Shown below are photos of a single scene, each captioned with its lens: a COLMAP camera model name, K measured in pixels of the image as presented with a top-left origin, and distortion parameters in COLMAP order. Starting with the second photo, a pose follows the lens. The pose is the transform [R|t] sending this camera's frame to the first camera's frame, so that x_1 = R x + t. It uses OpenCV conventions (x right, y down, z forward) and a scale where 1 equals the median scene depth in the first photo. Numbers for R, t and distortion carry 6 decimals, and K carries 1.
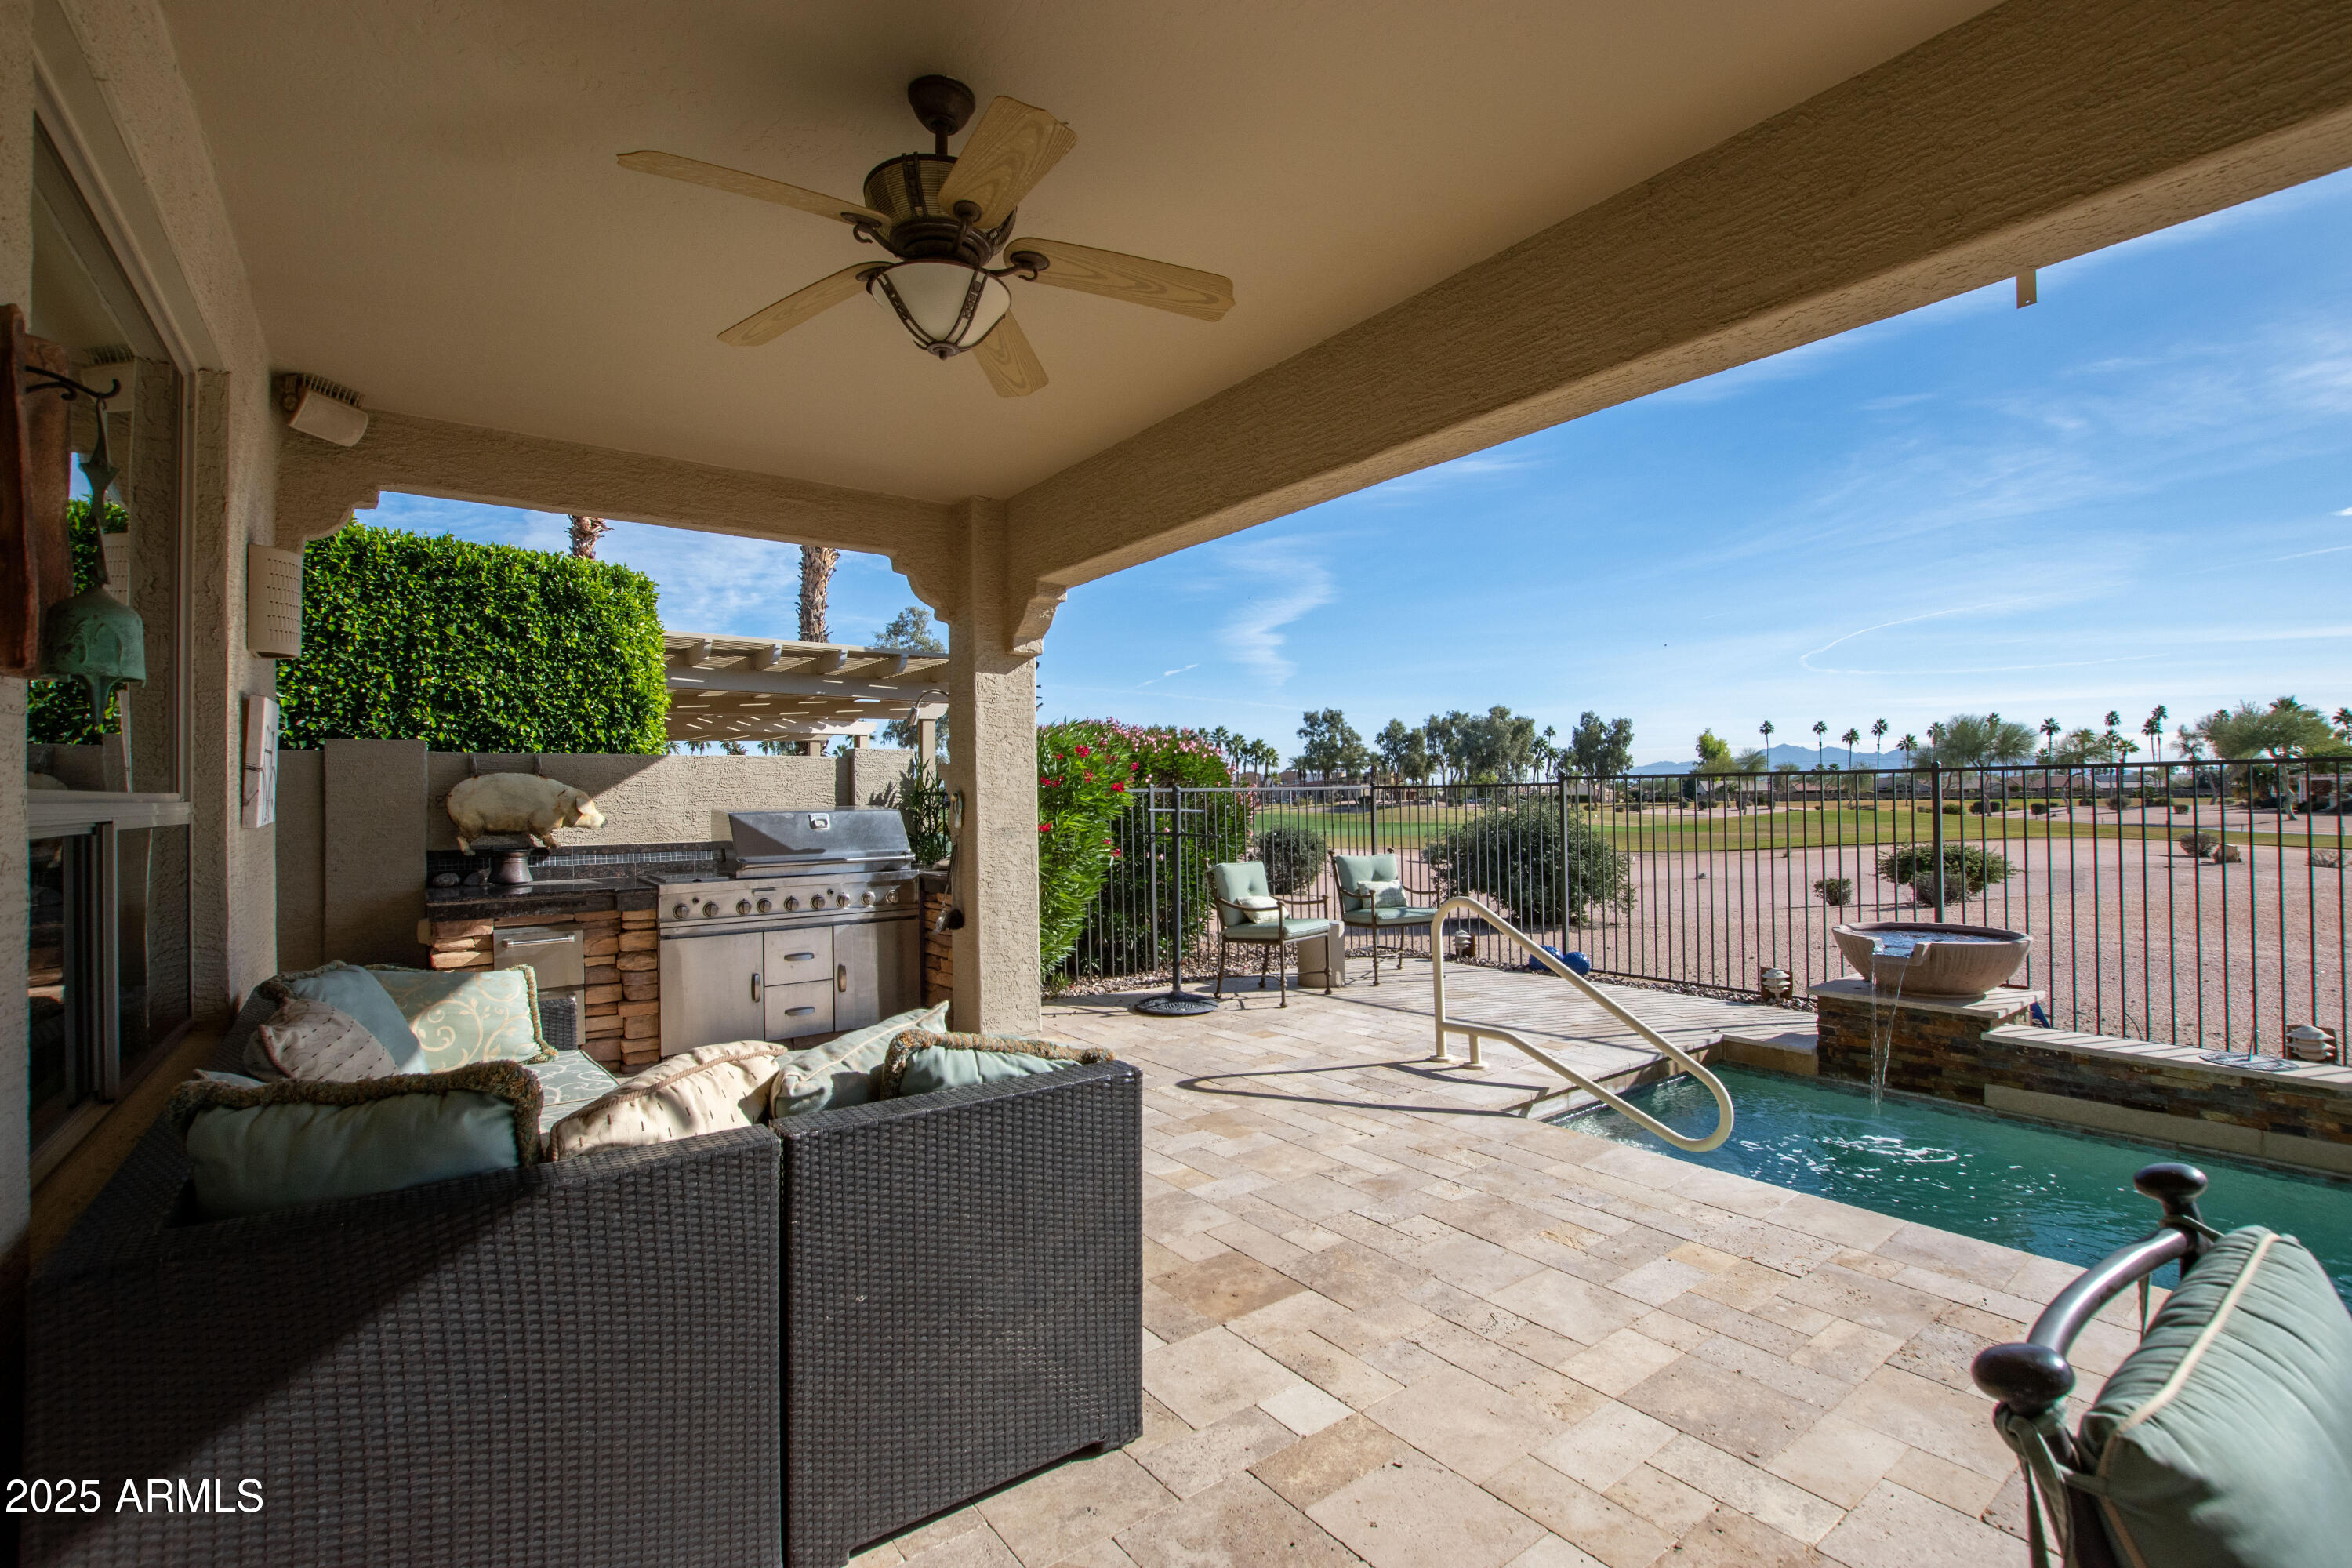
lens RADIAL K [[1036.4, 0, 1189.0], [0, 1036.4, 775.2], [0, 0, 1]] dist [-0.035324, 0.005188]
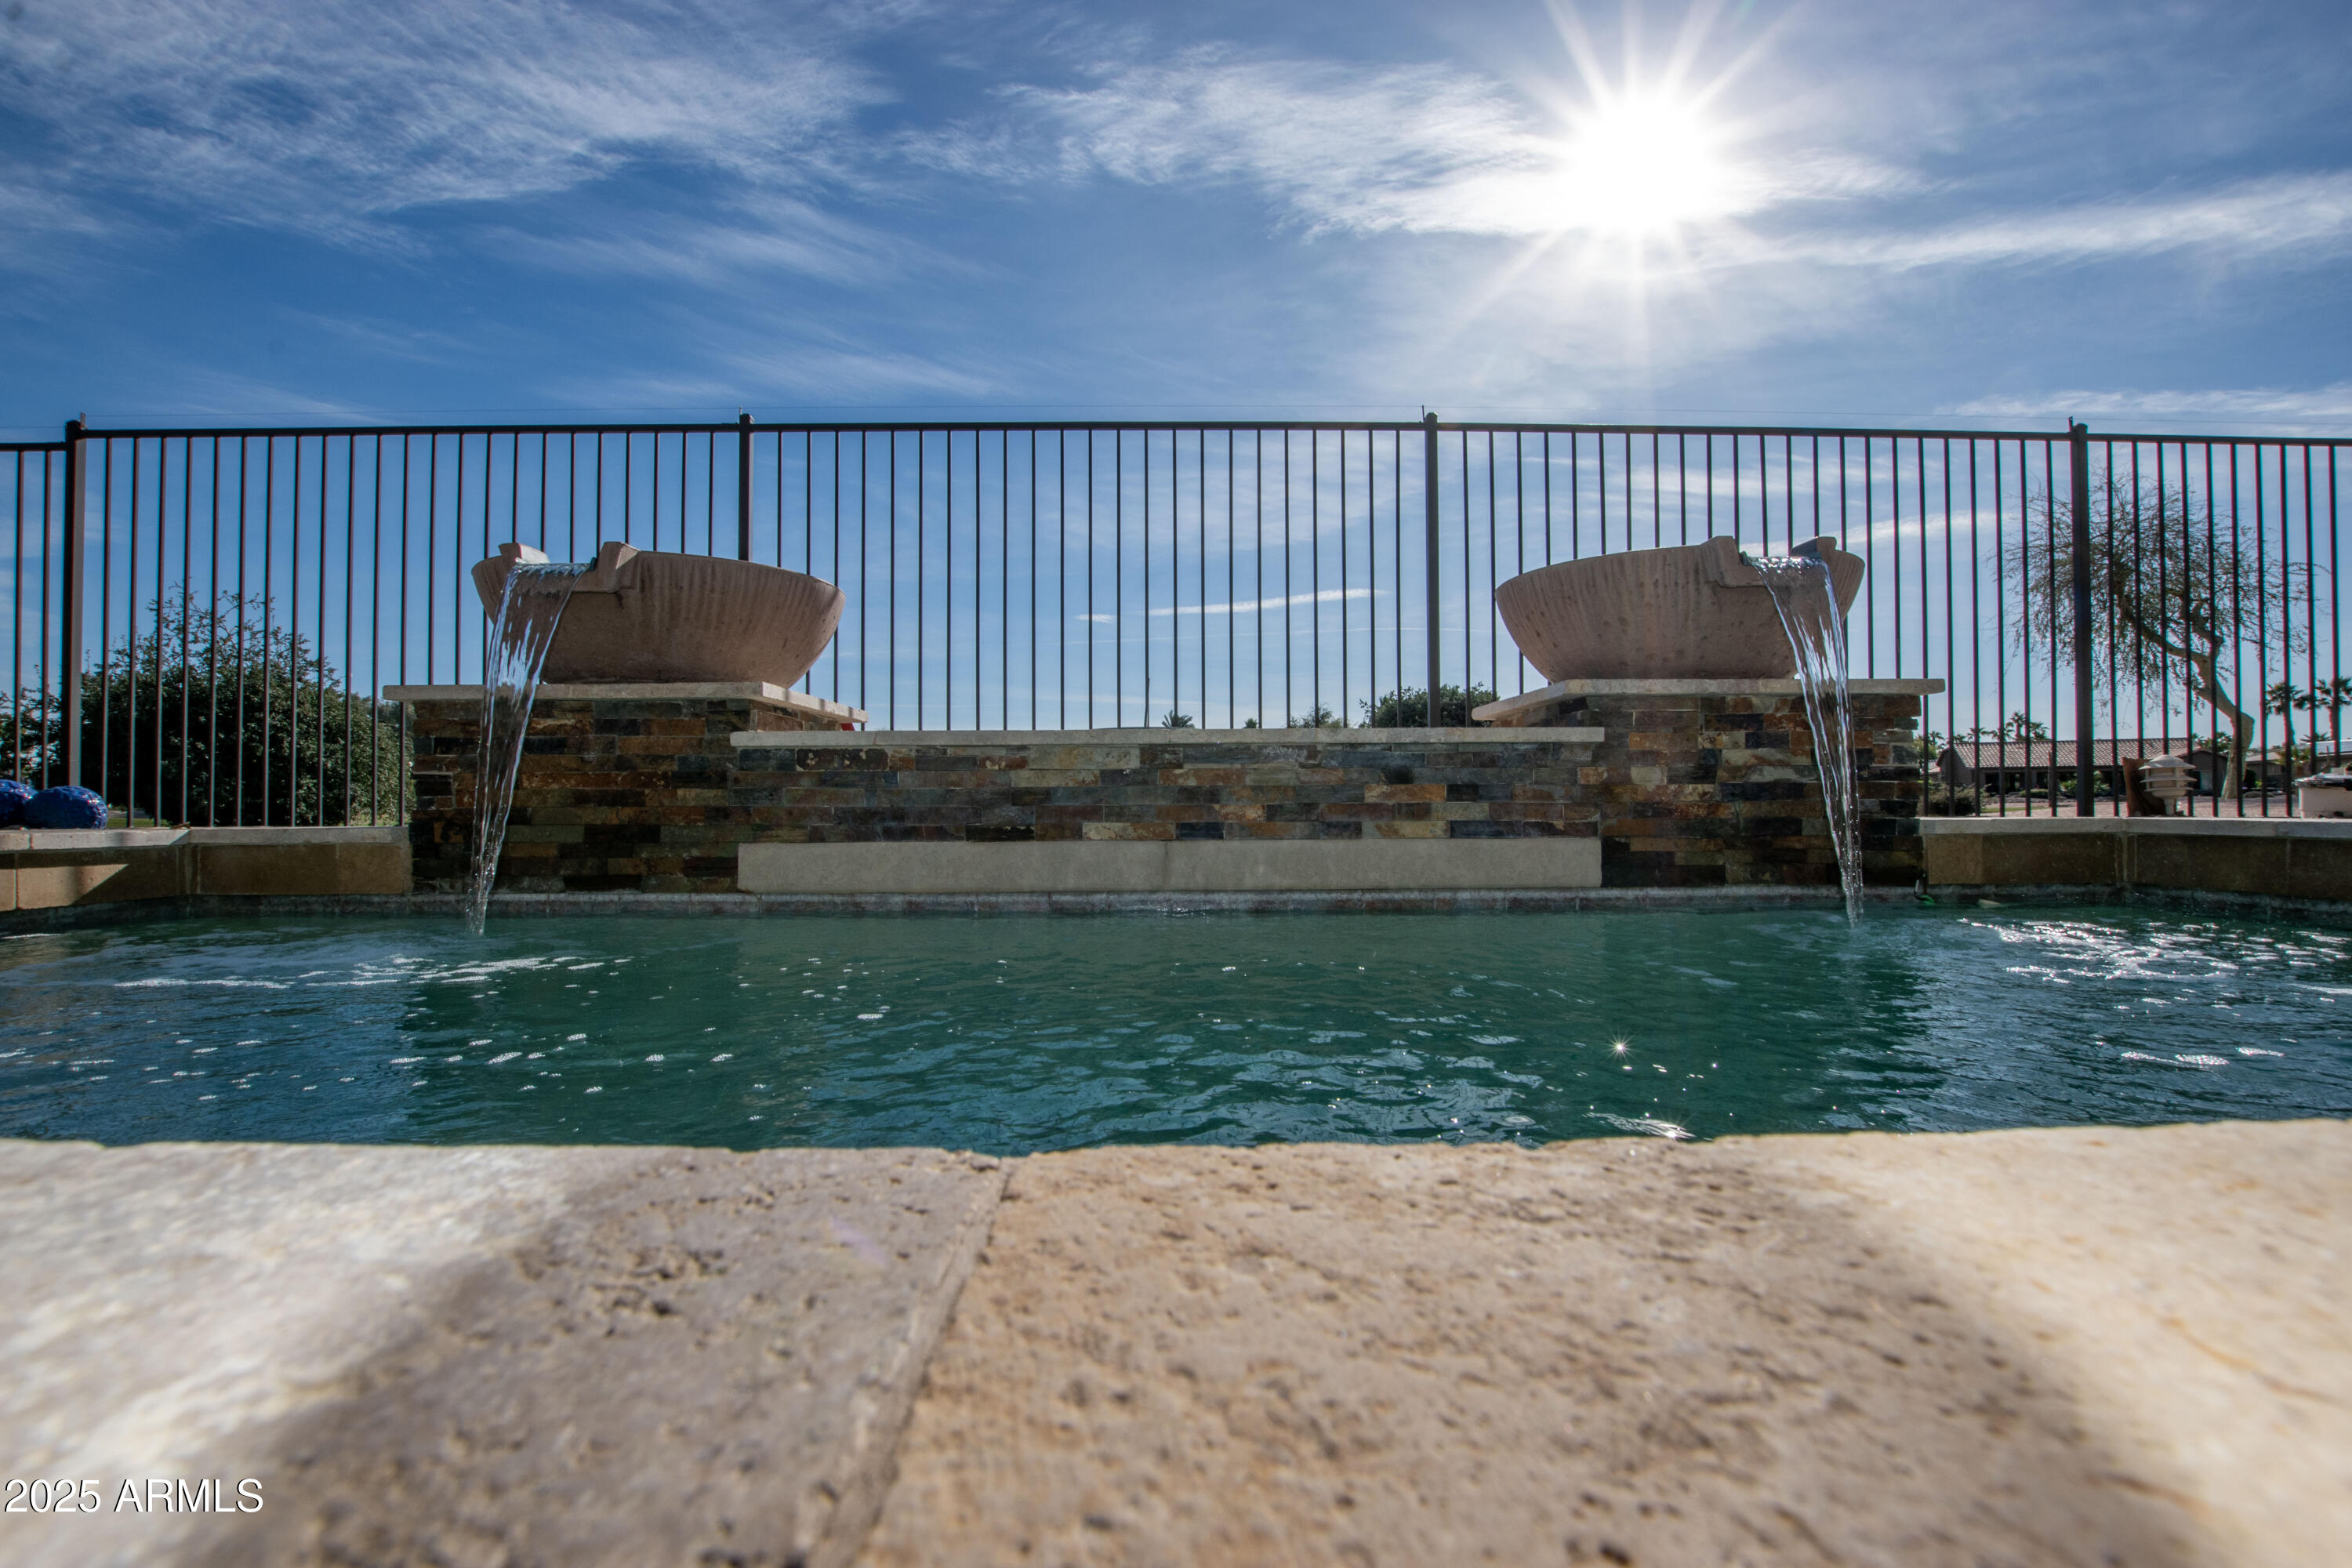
lens RADIAL K [[1035.5, 0, 1145.8], [0, 1035.5, 787.7], [0, 0, 1]] dist [-0.025548, 0.000403]
pose [[0.595365, 0.023097, 0.803123, 0.461583], [-0.019252, 0.999710, -0.014479, 0.253765], [-0.803225, -0.006841, 0.595637, 0.506913]]
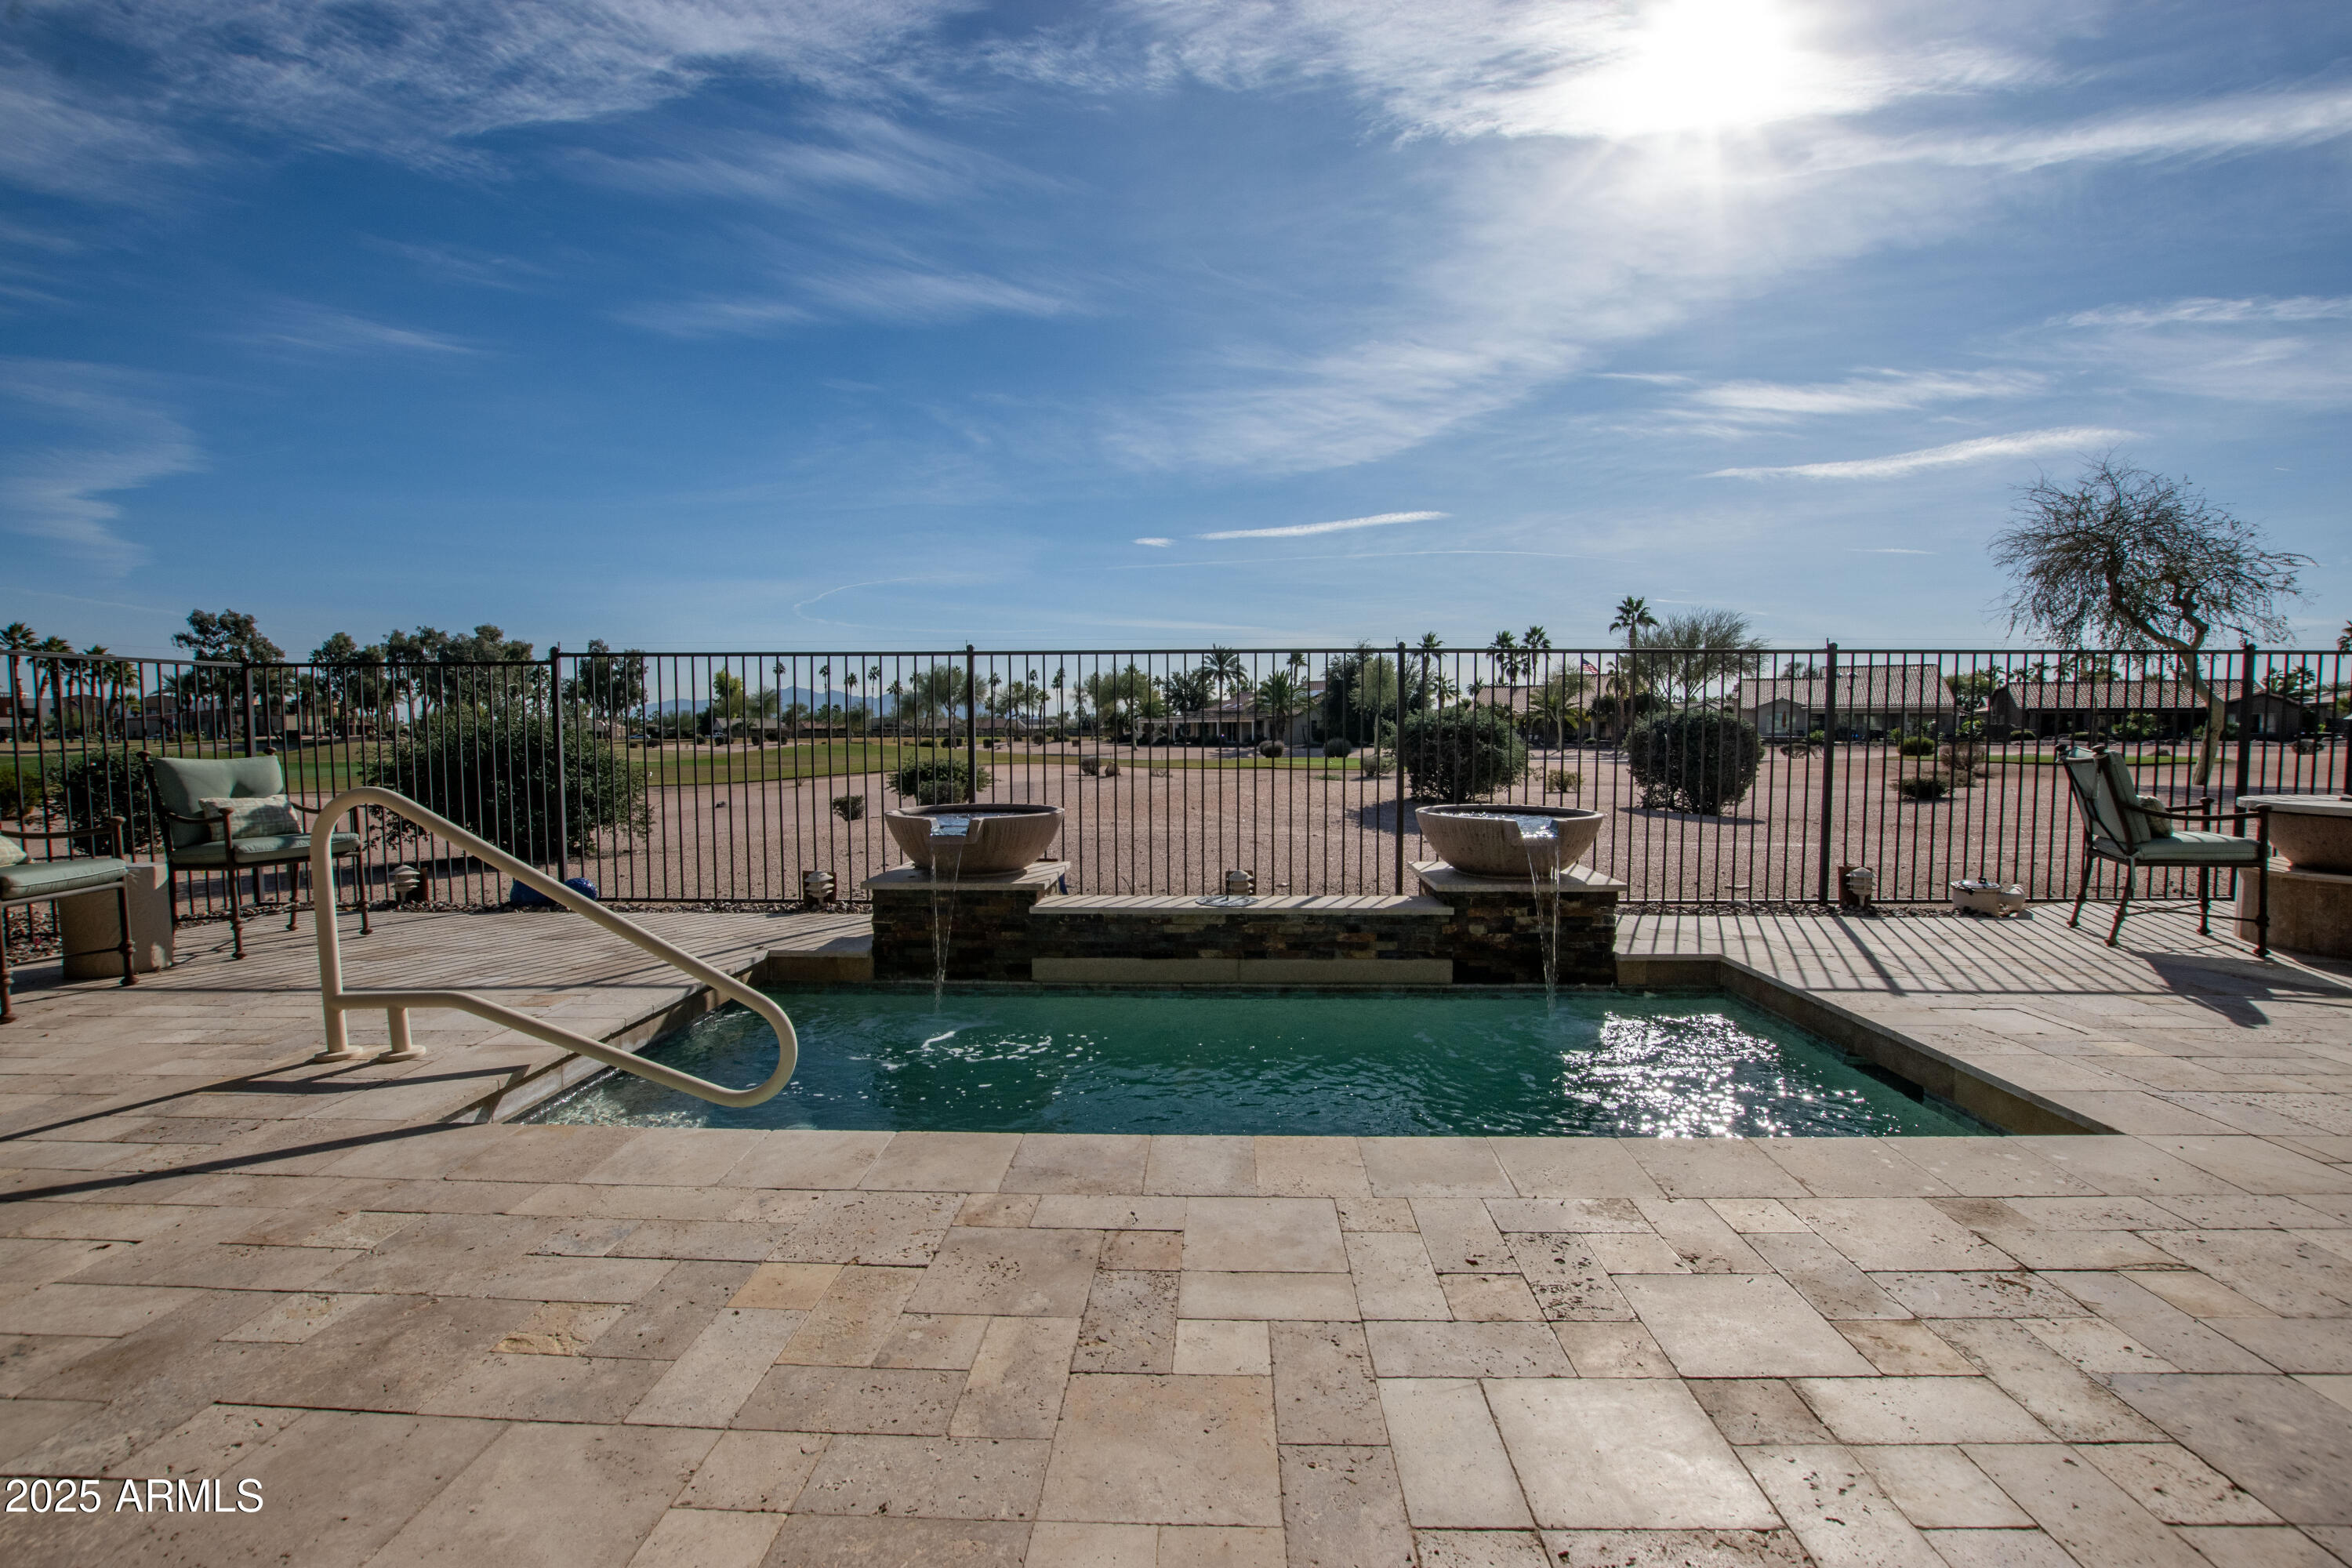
lens RADIAL K [[1036.4, 0, 1189.0], [0, 1036.4, 775.2], [0, 0, 1]] dist [-0.035324, 0.005188]
pose [[0.627932, -0.024836, 0.777871, 0.099649], [-0.021959, 0.998527, 0.049608, 0.068536], [-0.777958, -0.048231, 0.626462, 0.241122]]
